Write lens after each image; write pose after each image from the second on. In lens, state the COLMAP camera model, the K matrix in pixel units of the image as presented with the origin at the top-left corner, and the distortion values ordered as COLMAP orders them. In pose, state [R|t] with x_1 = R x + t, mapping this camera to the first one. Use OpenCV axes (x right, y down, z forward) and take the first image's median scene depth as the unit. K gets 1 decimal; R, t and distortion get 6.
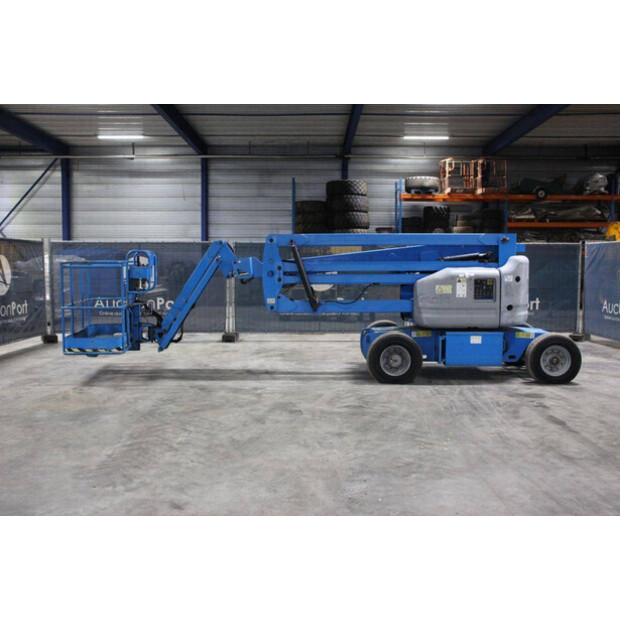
lens RADIAL K [[645.8, 0, 311.4], [0, 645.8, 307.1], [0, 0, 1]] dist [-0.050463, 0.000000]
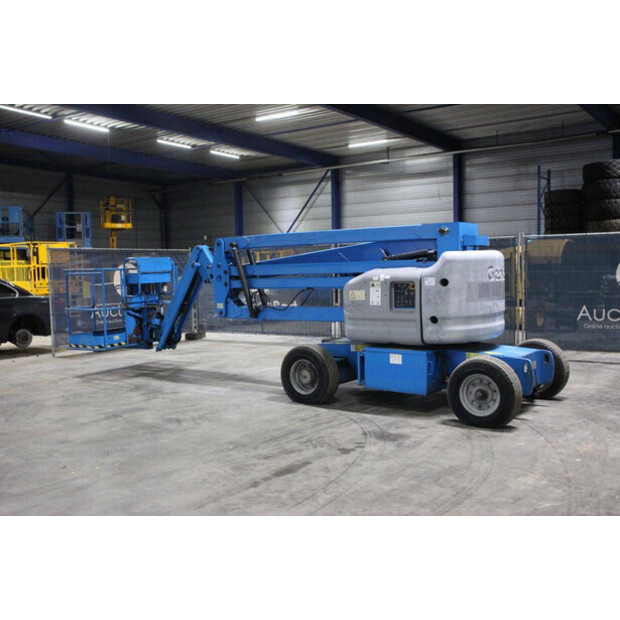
lens RADIAL K [[645.8, 0, 311.2], [0, 645.8, 315.8], [0, 0, 1]] dist [-0.050463, 0.000000]
pose [[0.809386, 0.024503, -0.586766, 0.253404], [-0.017802, 0.999694, 0.017191, -0.005695], [0.587008, -0.003469, 0.809574, 0.117832]]
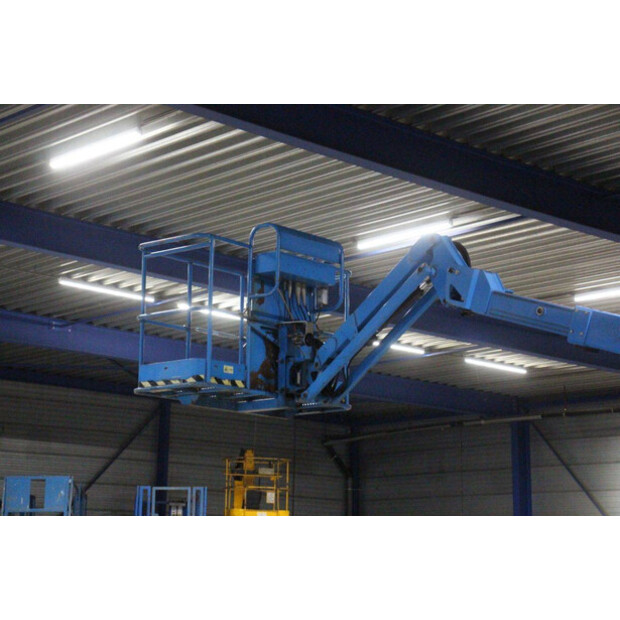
lens RADIAL K [[1462.7, 0, 304.4], [0, 1462.7, 307.4], [0, 0, 1]] dist [0.487786, 0.000000]
pose [[0.653192, -0.142594, -0.743645, 0.255475], [-0.059890, 0.969302, -0.238468, -0.019229], [0.754820, 0.200302, 0.624600, 0.069866]]
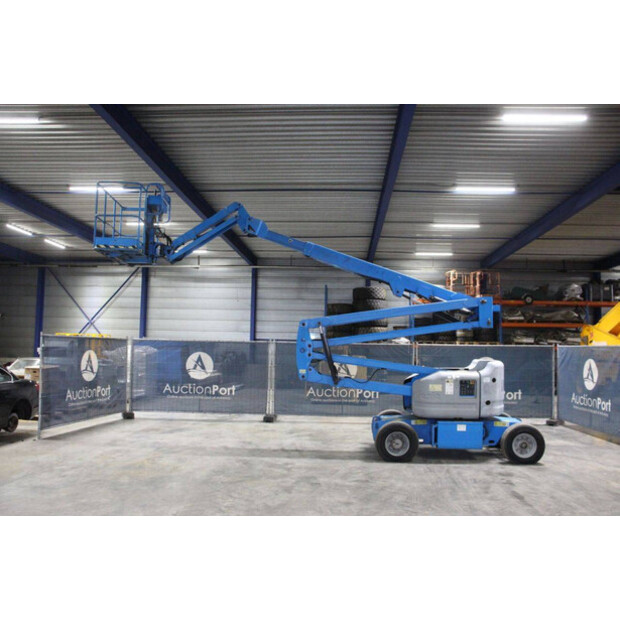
lens RADIAL K [[553.2, 0, 316.5], [0, 553.2, 311.1], [0, 0, 1]] dist [-0.139740, 0.125647]
pose [[0.998630, 0.012068, -0.050920, 0.009039], [-0.018718, 0.991045, -0.132213, -0.011891], [0.048868, 0.132985, 0.989913, -0.042340]]
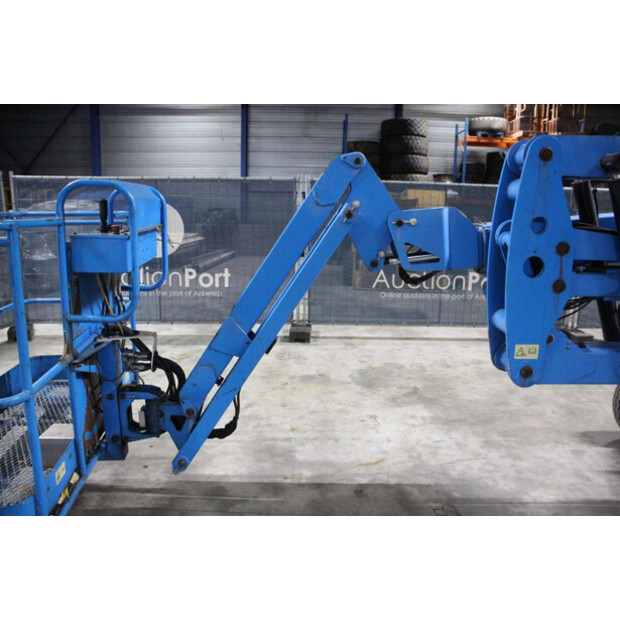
lens RADIAL K [[507.9, 0, 313.6], [0, 507.9, 306.9], [0, 0, 1]] dist [-0.158472, 0.124493]
pose [[0.999811, 0.017712, -0.007995, -0.066848], [-0.016584, 0.992143, 0.124008, -0.024222], [0.010128, -0.123852, 0.992249, 0.310424]]
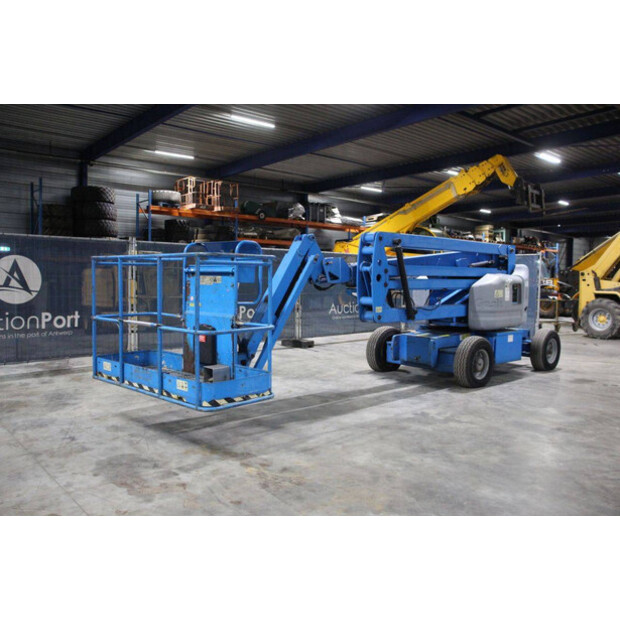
lens RADIAL K [[529.4, 0, 314.6], [0, 529.4, 311.5], [0, 0, 1]] dist [-0.147647, 0.118230]
pose [[0.747090, -0.033536, 0.663877, -0.237744], [0.034248, 0.999342, 0.011941, -0.007478], [-0.663841, 0.013815, 0.747747, 0.219082]]
